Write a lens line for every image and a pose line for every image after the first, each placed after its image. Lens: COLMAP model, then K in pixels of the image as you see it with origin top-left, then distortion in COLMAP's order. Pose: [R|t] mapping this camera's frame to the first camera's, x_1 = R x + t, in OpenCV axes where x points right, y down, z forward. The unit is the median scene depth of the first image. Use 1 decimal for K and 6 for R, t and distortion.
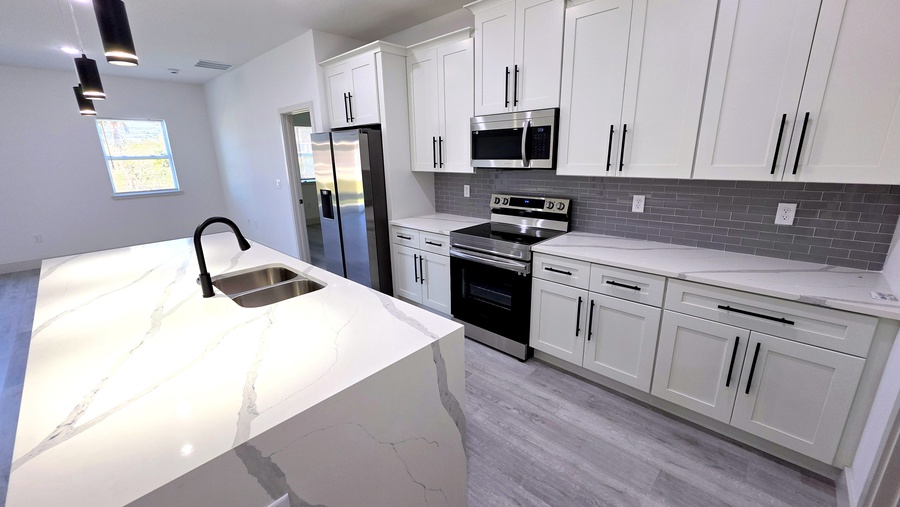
lens RADIAL K [[361.0, 0, 447.9], [0, 361.0, 252.2], [0, 0, 1]] dist [-0.000162, -0.000321]
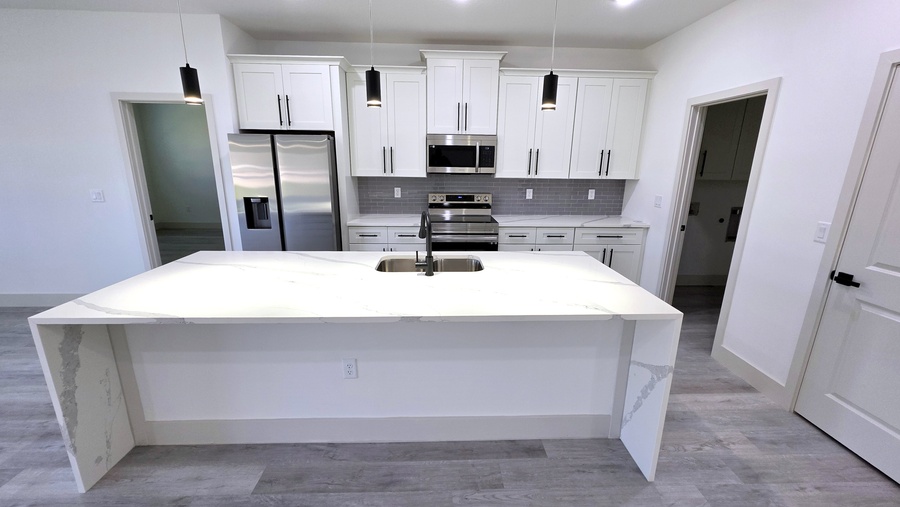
lens RADIAL K [[361.0, 0, 447.9], [0, 361.0, 252.2], [0, 0, 1]] dist [-0.000162, -0.000321]
pose [[0.699690, -0.144517, 0.699678, -0.887246], [0.163891, 0.985679, 0.039697, 0.006745], [-0.695395, 0.086895, 0.713355, 0.056516]]
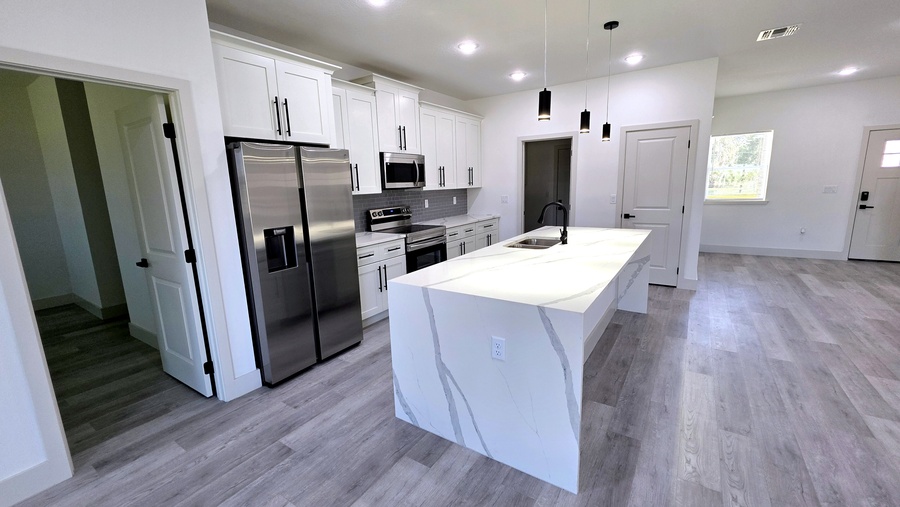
lens RADIAL K [[369.6, 0, 450.2], [0, 369.6, 250.6], [0, 0, 1]] dist [0.000252, 0.000003]
pose [[-0.176638, -0.149006, 0.972932, -1.450084], [0.299734, 0.933384, 0.197367, -0.234313], [-0.937528, 0.326483, -0.120208, 1.087148]]
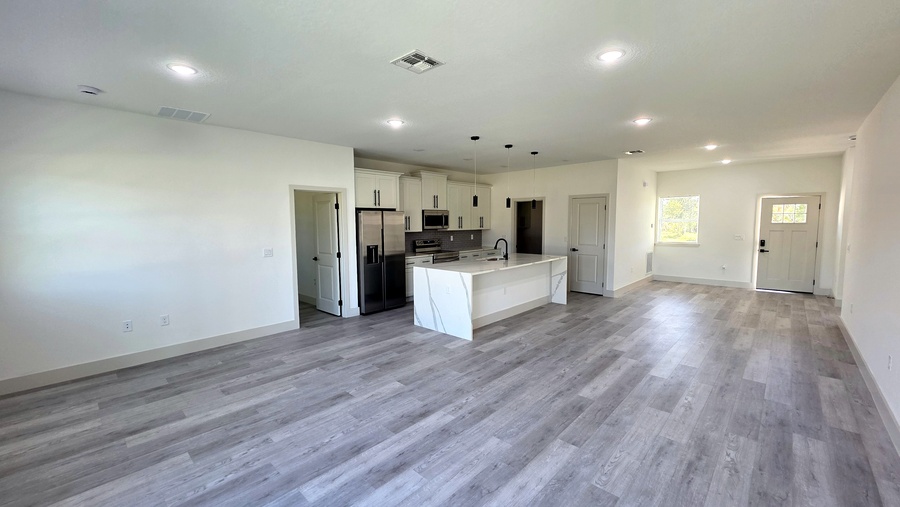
lens RADIAL K [[361.0, 0, 447.9], [0, 361.0, 252.2], [0, 0, 1]] dist [-0.000162, -0.000321]
pose [[-0.003806, -0.060968, 0.998132, -2.598985], [0.277206, 0.958958, 0.059632, -0.198223], [-0.960803, 0.276915, 0.013251, 0.915700]]
